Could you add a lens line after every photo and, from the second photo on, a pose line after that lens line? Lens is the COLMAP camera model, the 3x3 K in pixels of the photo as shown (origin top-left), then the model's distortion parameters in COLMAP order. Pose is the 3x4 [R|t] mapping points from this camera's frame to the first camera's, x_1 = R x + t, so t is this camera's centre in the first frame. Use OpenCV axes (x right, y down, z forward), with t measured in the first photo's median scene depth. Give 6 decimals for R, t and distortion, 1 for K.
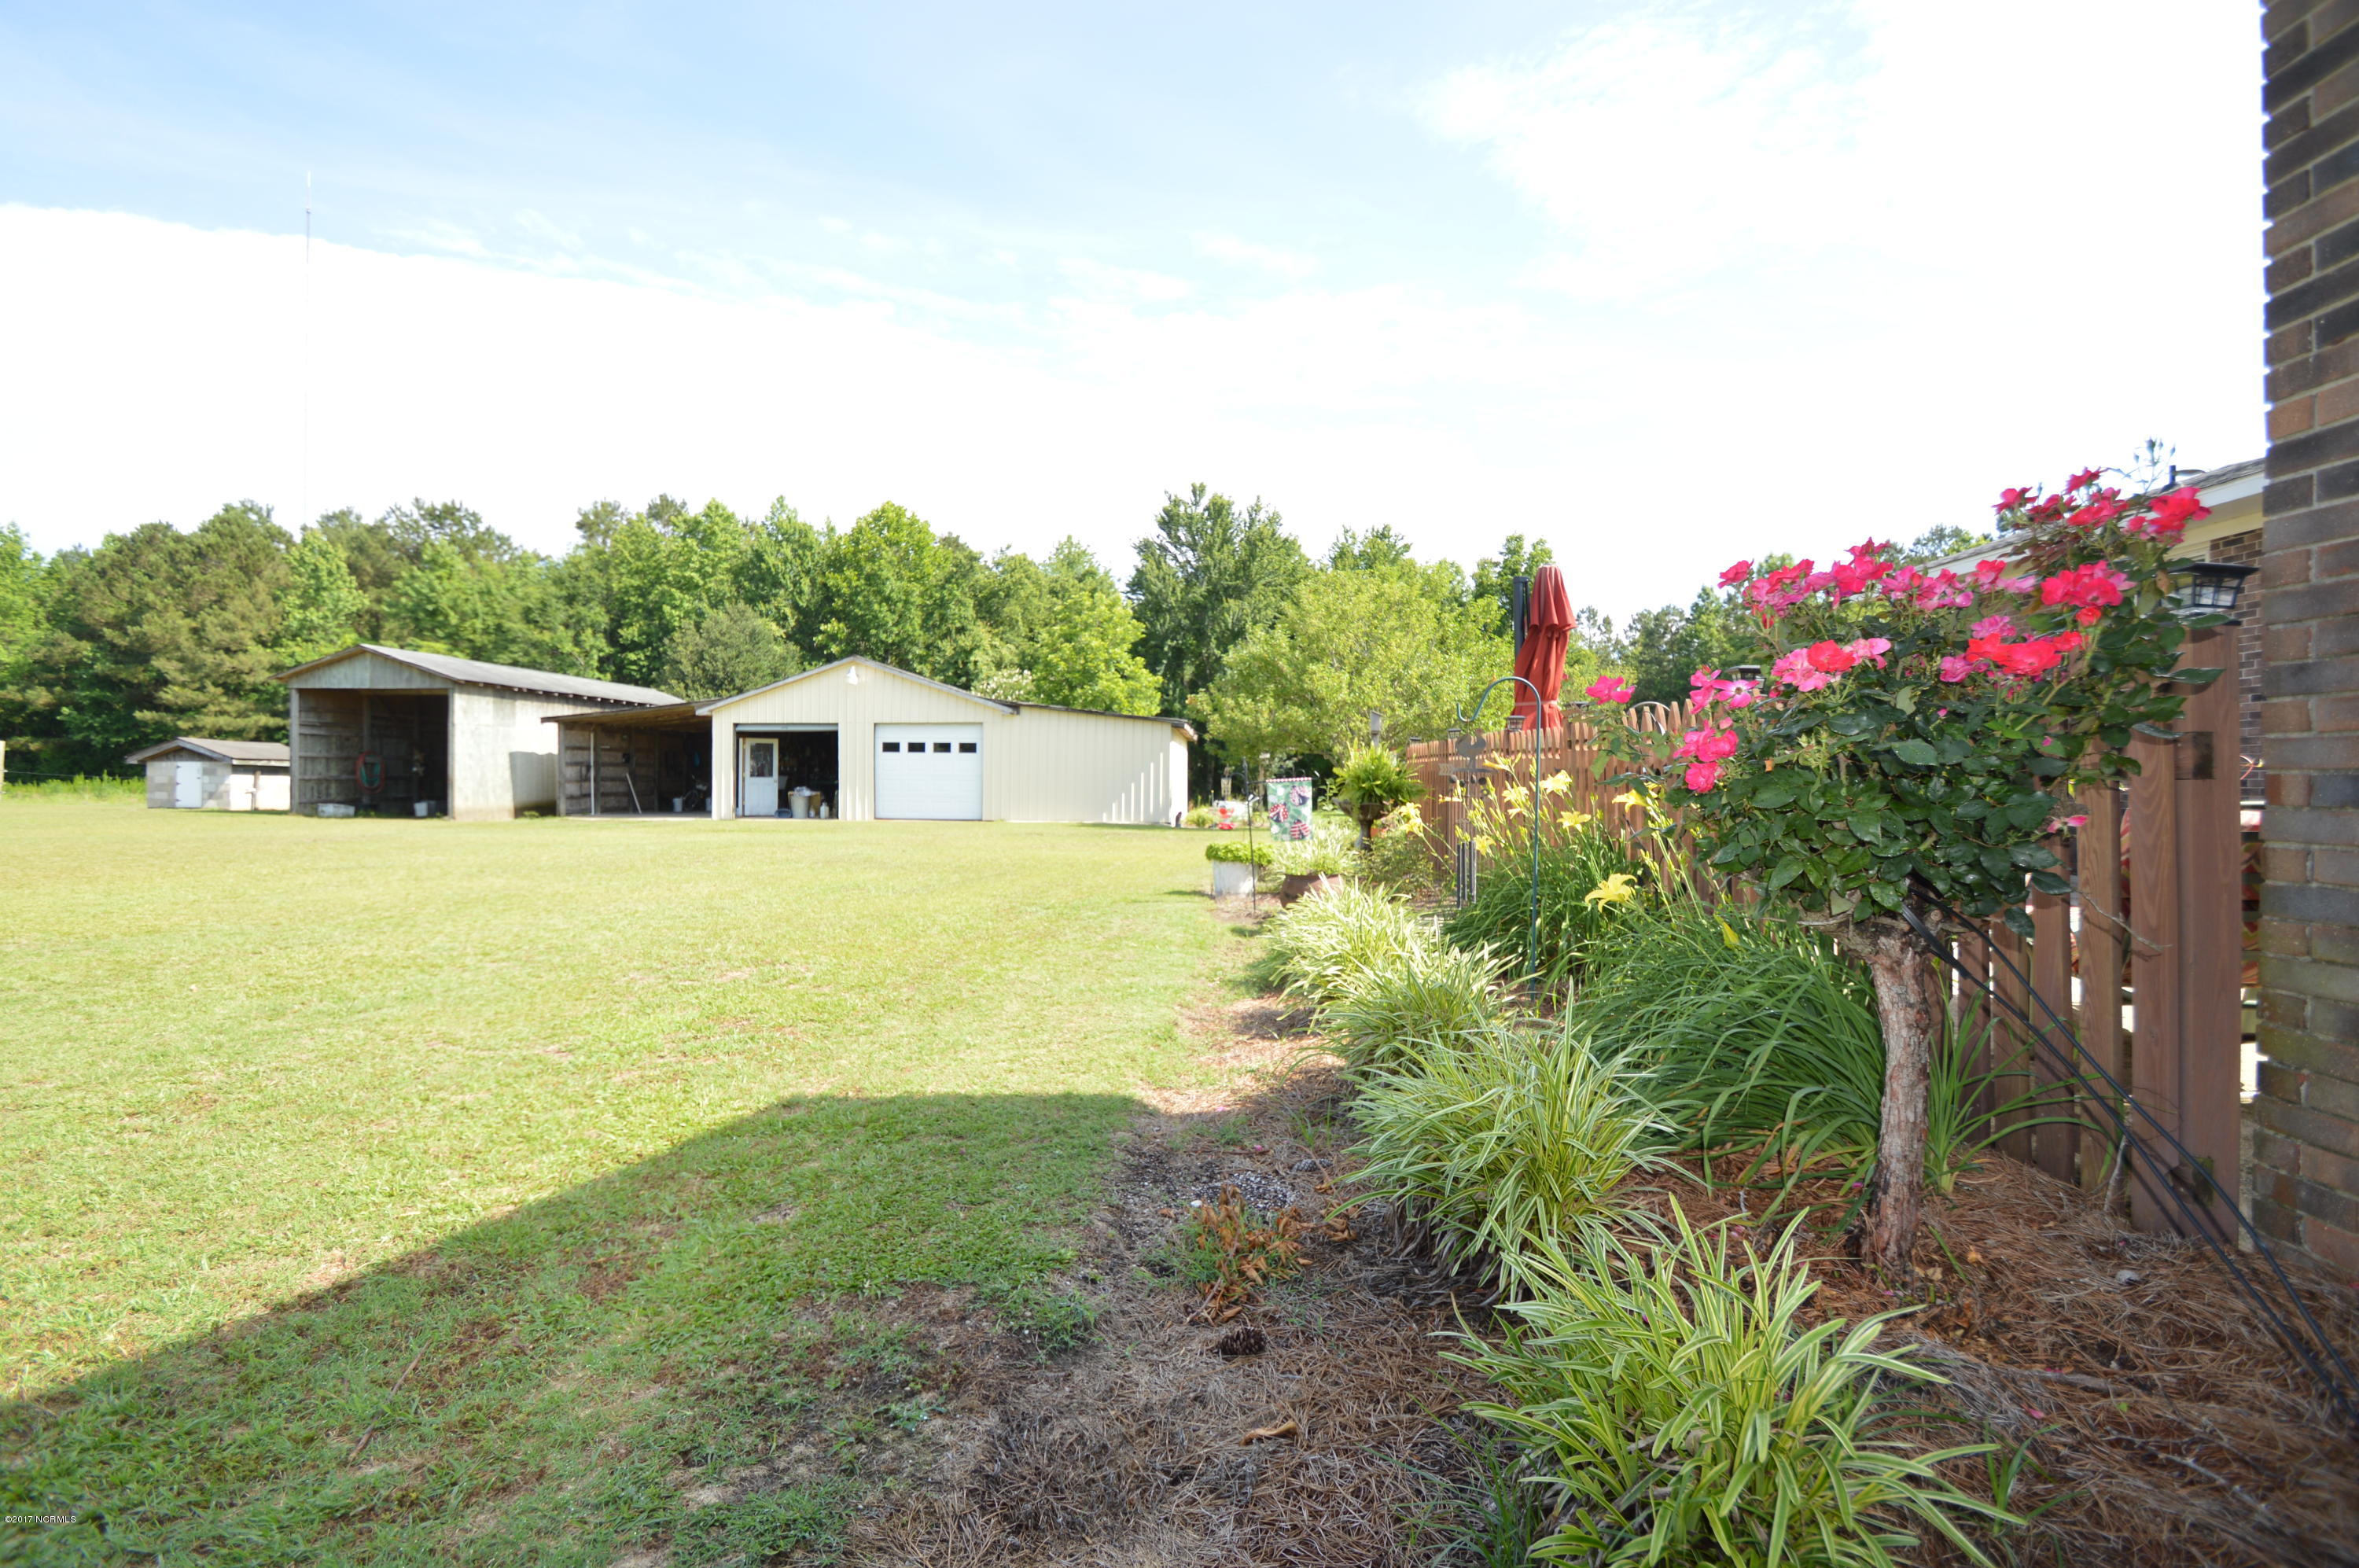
lens RADIAL K [[1054.0, 0, 1147.0], [0, 1054.0, 784.5], [0, 0, 1]] dist [0.009610, 0.000717]
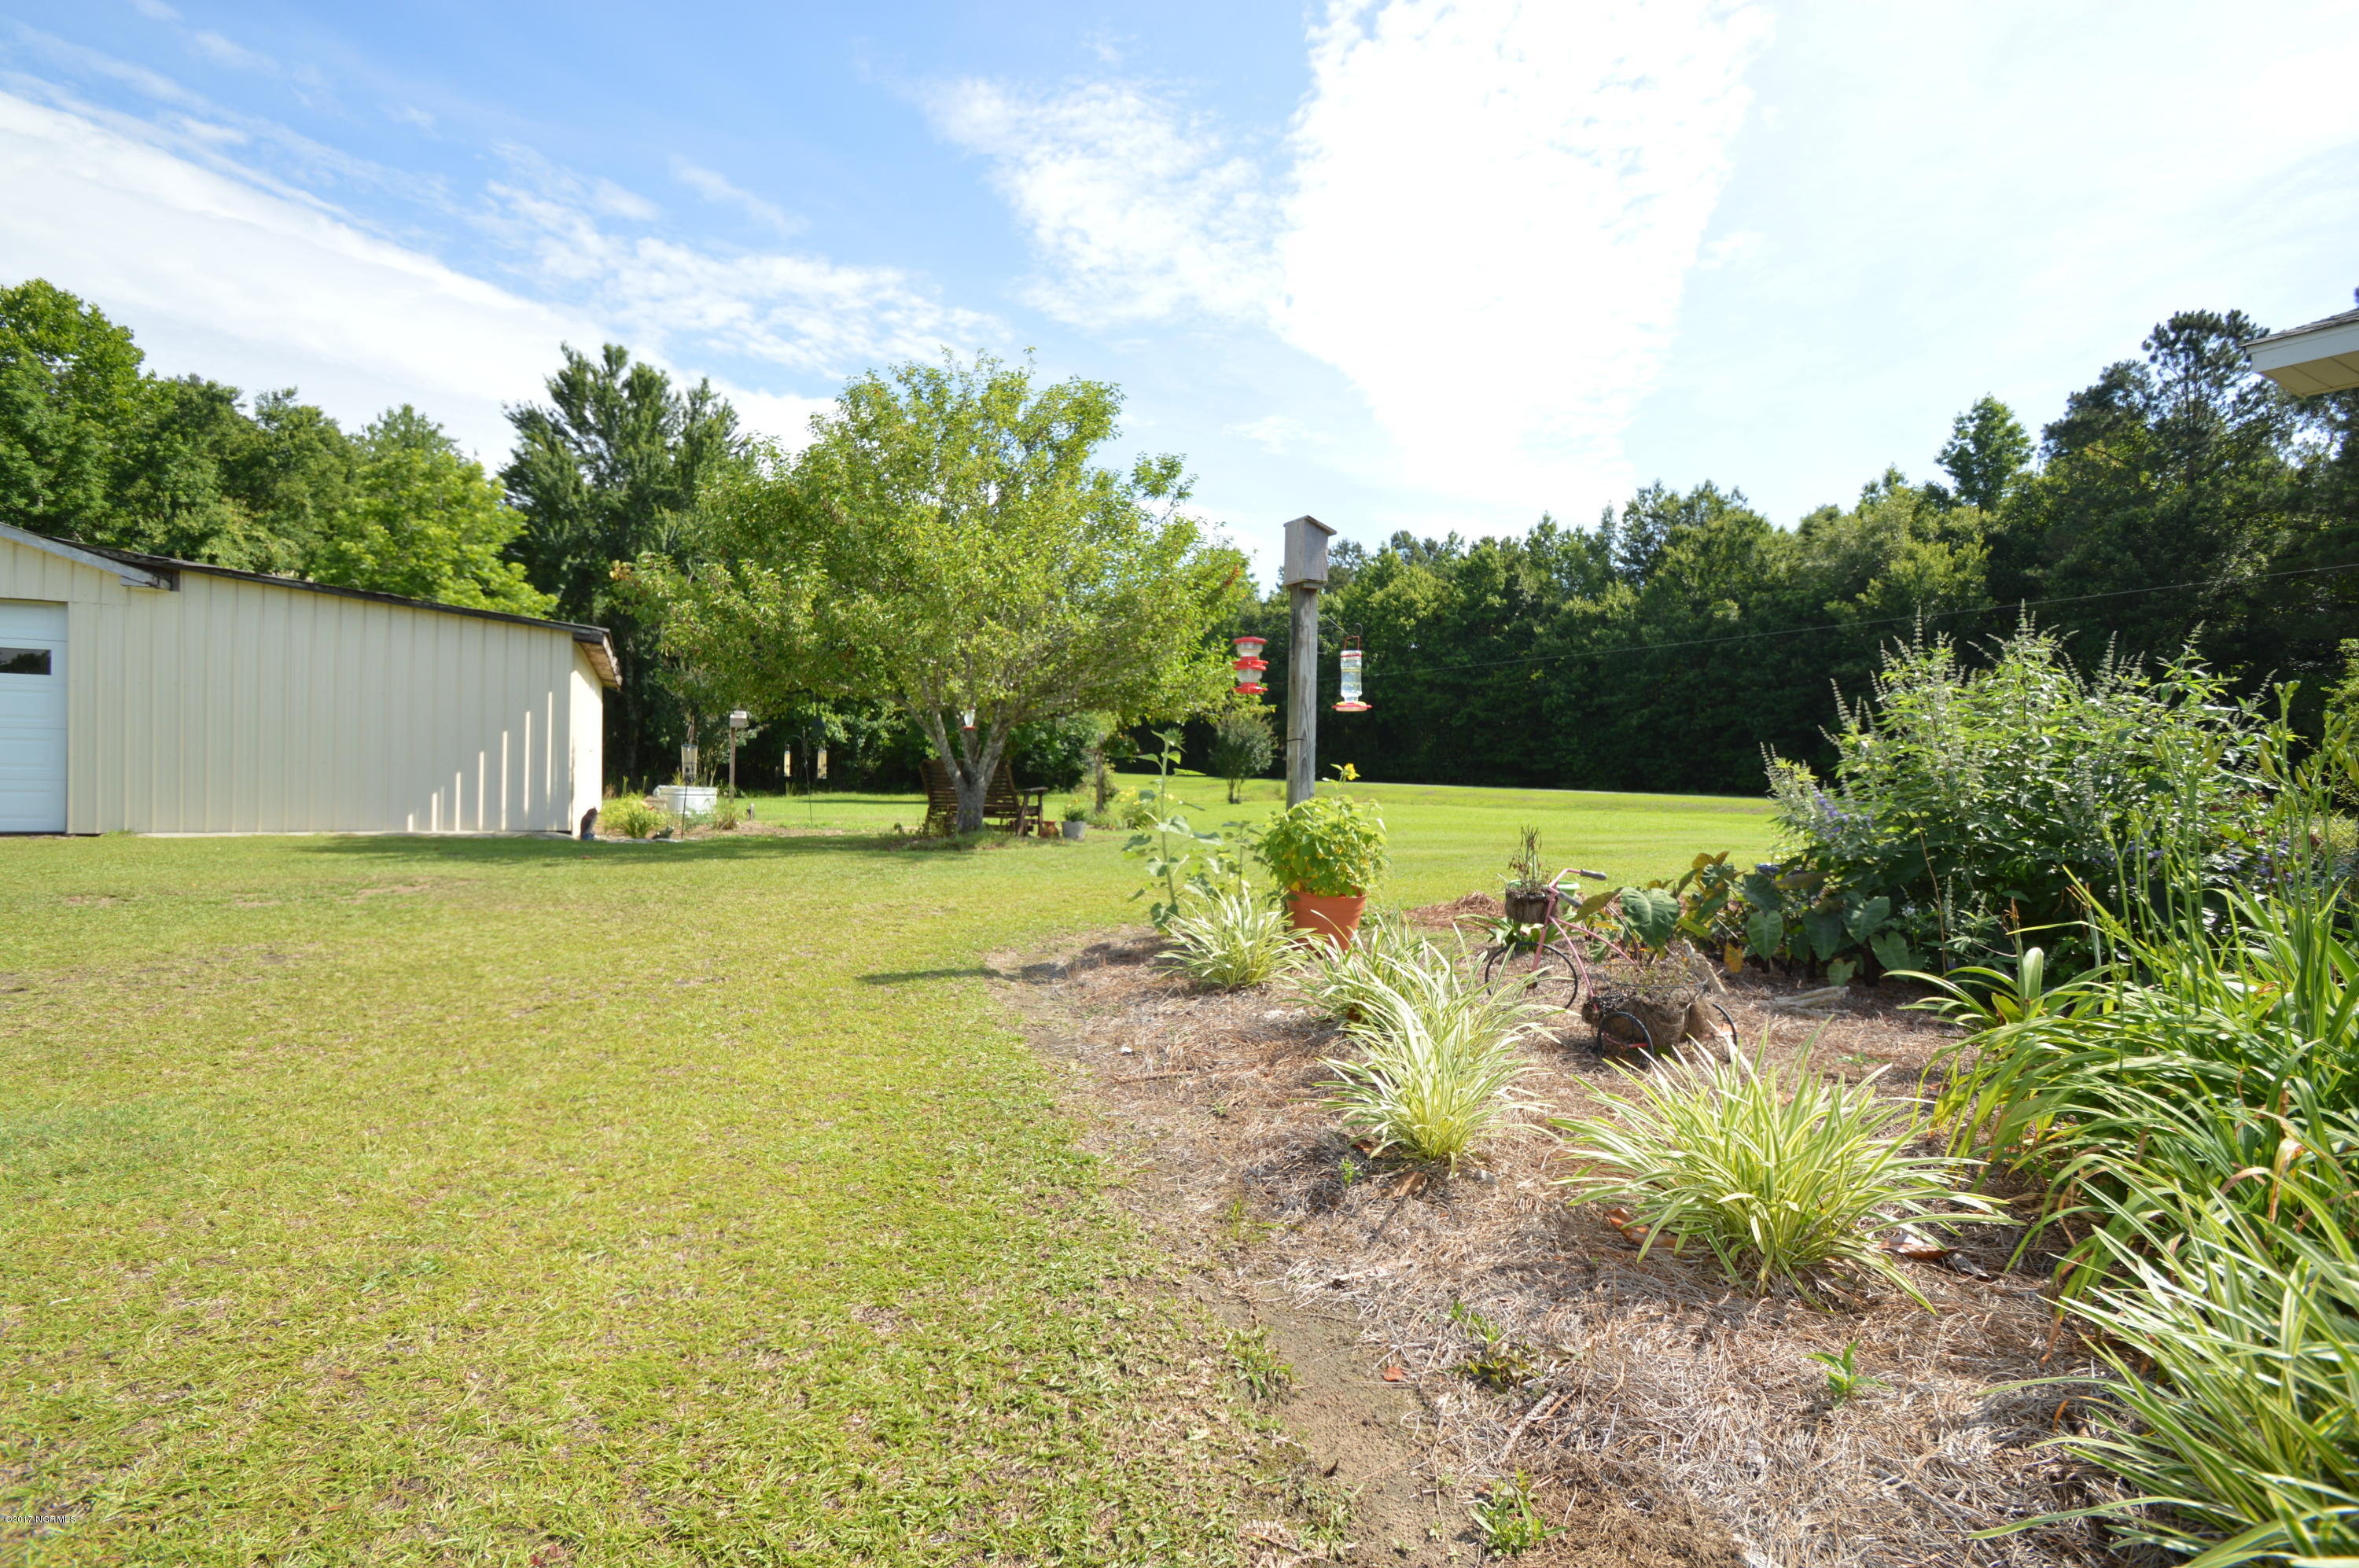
lens RADIAL K [[1052.6, 0, 1148.9], [0, 1052.6, 779.9], [0, 0, 1]] dist [0.019788, -0.016189]
pose [[0.866803, 0.001878, 0.498647, 0.004075], [-0.009714, 0.999867, 0.013120, 0.001102], [-0.498556, -0.016216, 0.866706, 0.172813]]
